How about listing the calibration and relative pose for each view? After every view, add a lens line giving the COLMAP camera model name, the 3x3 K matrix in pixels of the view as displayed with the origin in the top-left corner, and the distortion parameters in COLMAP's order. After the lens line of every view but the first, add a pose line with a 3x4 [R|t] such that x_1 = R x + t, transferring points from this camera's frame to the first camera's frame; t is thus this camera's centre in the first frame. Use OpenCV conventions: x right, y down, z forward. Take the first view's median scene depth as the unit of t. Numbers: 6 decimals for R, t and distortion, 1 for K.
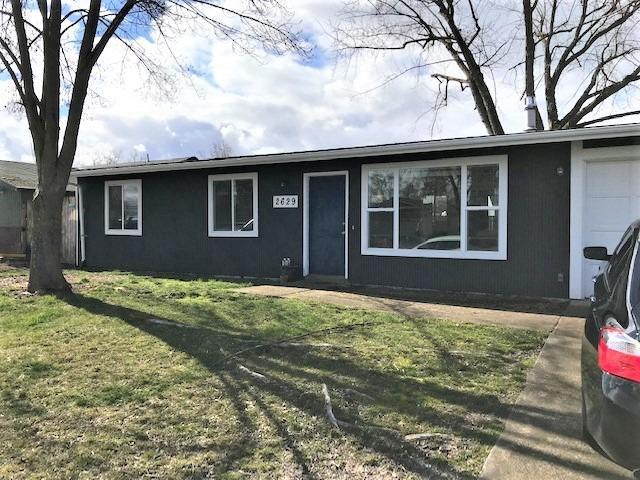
lens RADIAL K [[525.4, 0, 319.8], [0, 525.4, 239.4], [0, 0, 1]] dist [0.028737, -0.013030]
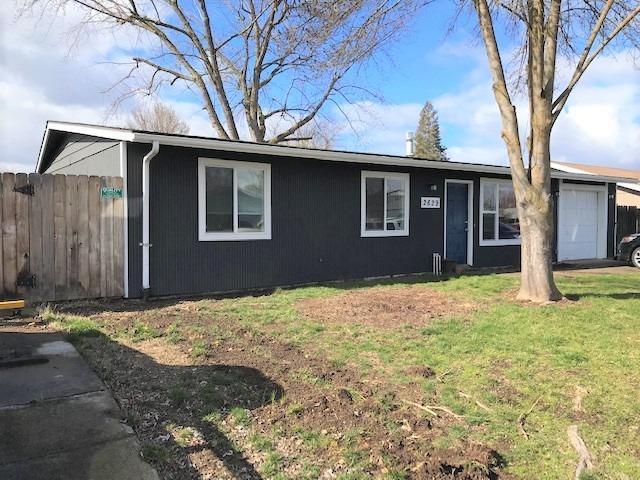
lens RADIAL K [[525.4, 0, 319.7], [0, 525.4, 240.1], [0, 0, 1]] dist [0.028737, -0.013030]
pose [[0.393548, -0.031324, 0.918770, -1.167823], [0.030472, 0.999315, 0.021017, -0.022856], [-0.918799, 0.019725, 0.394233, 0.763645]]
